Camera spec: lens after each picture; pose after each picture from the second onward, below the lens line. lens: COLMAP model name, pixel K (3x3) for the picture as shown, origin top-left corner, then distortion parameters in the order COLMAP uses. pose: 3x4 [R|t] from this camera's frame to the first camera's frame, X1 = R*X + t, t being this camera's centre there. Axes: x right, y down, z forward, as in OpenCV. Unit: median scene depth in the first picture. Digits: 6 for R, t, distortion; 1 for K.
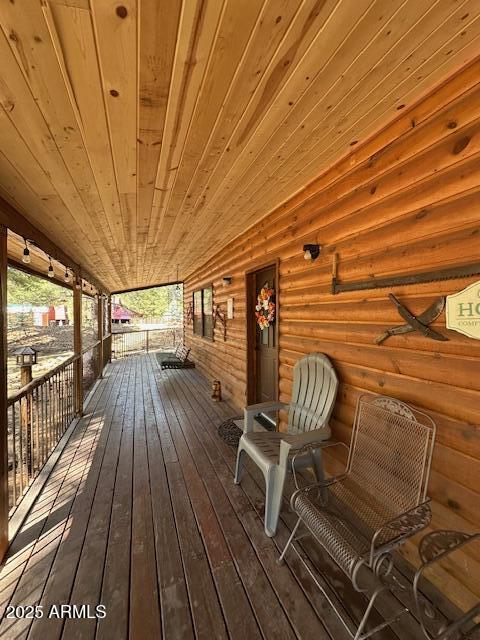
lens RADIAL K [[259.0, 0, 240.0], [0, 259.0, 320.0], [0, 0, 1]] dist [-0.000506, -0.000063]
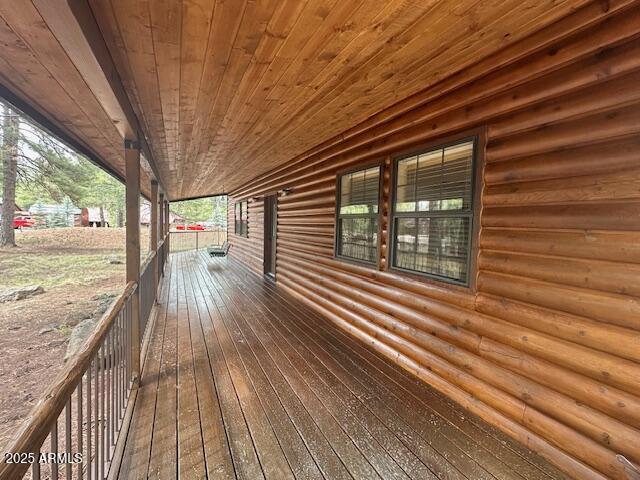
lens RADIAL K [[259.0, 0, 322.5], [0, 259.0, 235.5], [0, 0, 1]] dist [-0.000506, -0.000063]
pose [[0.990327, 0.026473, 0.136208, 0.122233], [-0.029691, 0.999325, 0.021650, 0.024342], [-0.135542, -0.025485, 0.990444, -0.540230]]
